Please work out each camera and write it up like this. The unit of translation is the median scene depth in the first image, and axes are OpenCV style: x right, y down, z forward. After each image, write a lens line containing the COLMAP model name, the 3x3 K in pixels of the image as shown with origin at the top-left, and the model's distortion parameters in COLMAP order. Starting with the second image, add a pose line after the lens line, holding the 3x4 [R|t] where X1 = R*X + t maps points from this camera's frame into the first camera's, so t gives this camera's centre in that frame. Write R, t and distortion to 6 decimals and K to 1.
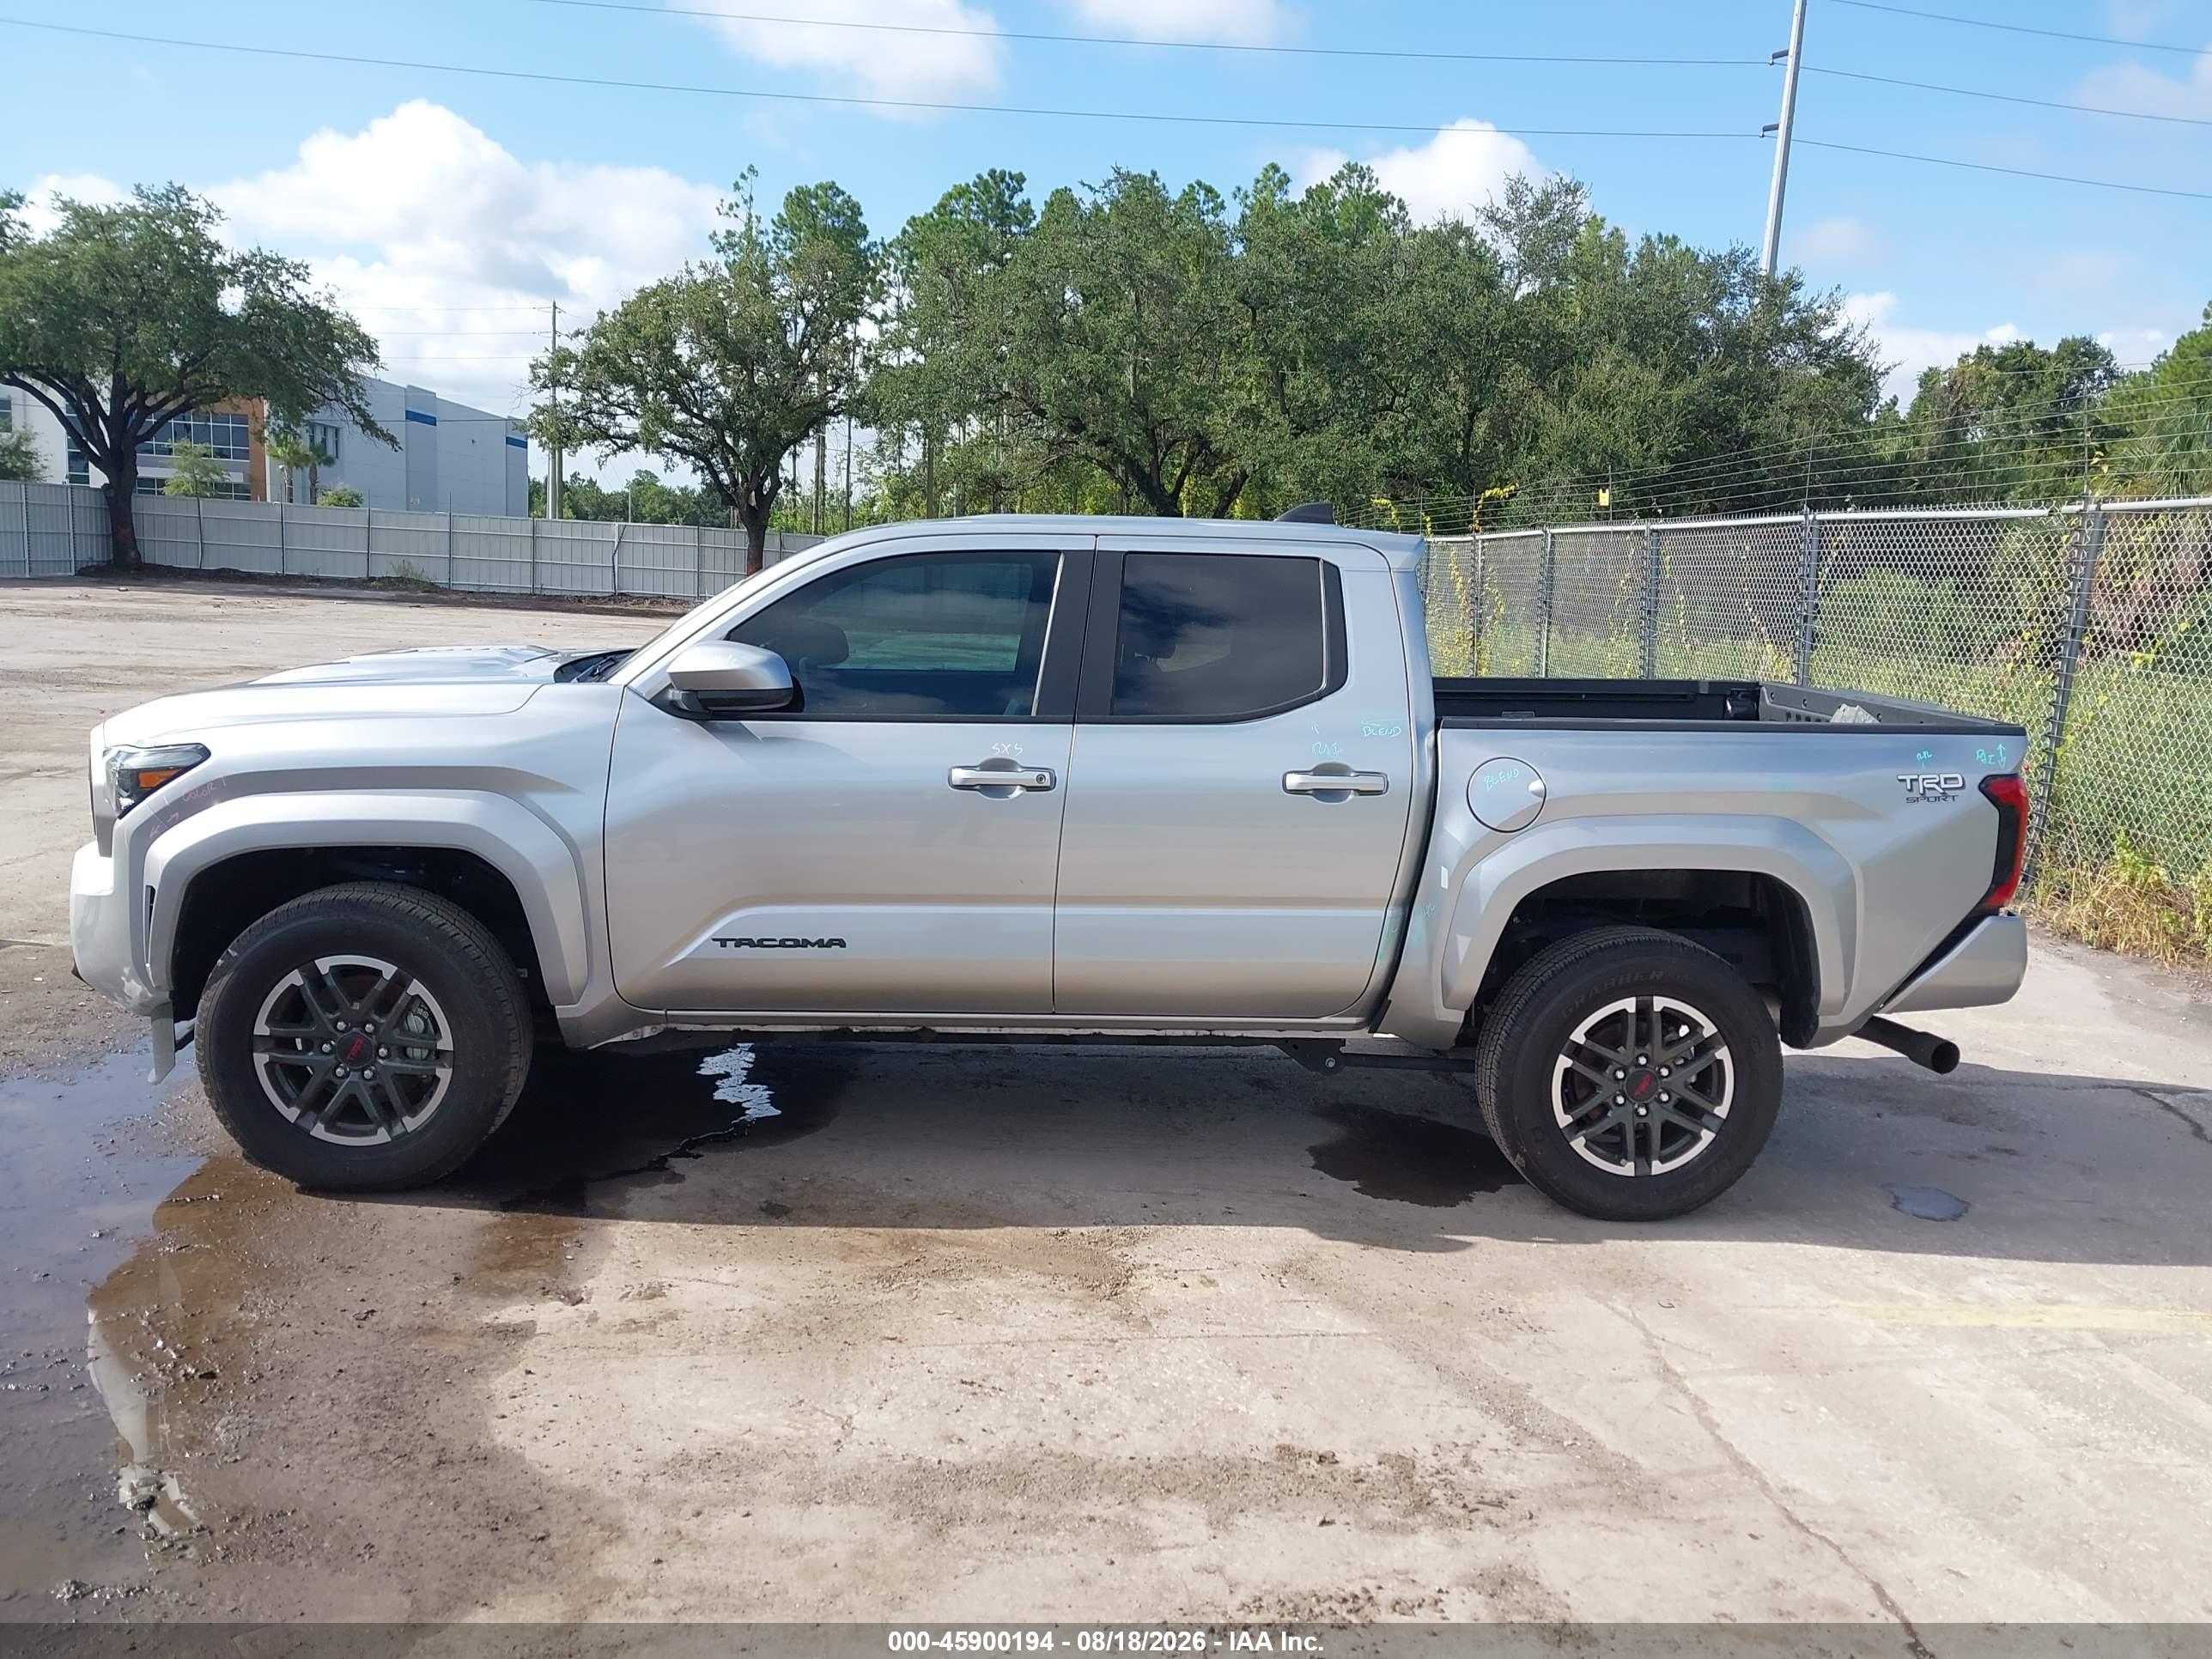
lens RADIAL K [[1748.7, 0, 1093.0], [0, 1748.7, 835.6], [0, 0, 1]] dist [0.011315, -0.000417]
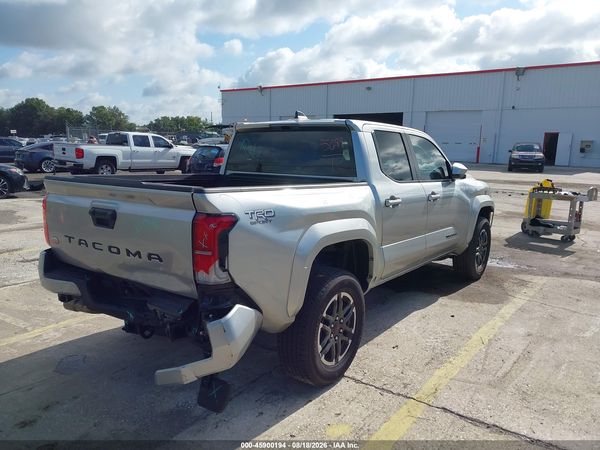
lens RADIAL K [[474.3, 0, 303.0], [0, 474.3, 220.3], [0, 0, 1]] dist [0.011315, -0.000417]
pose [[-0.653216, 0.057295, -0.755001, 0.965413], [-0.168581, 0.961099, 0.218789, -0.253577], [0.738166, 0.270195, -0.618147, 2.042405]]
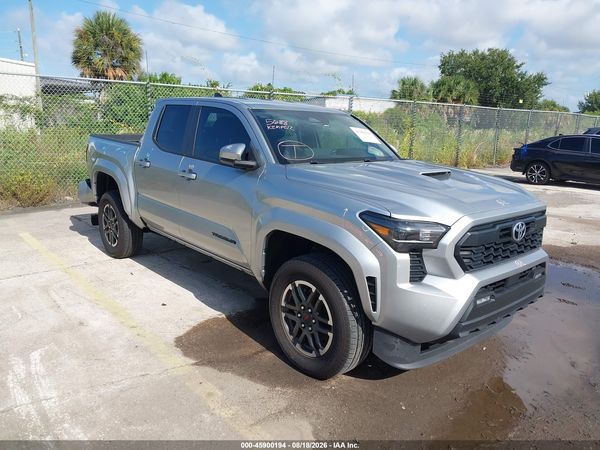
lens RADIAL K [[474.3, 0, 295.7], [0, 474.3, 225.4], [0, 0, 1]] dist [0.011315, -0.000417]
pose [[-0.592390, -0.234318, 0.770824, -1.051077], [0.070862, 0.937908, 0.339568, -0.341213], [-0.802529, 0.255779, -0.539003, 1.951057]]
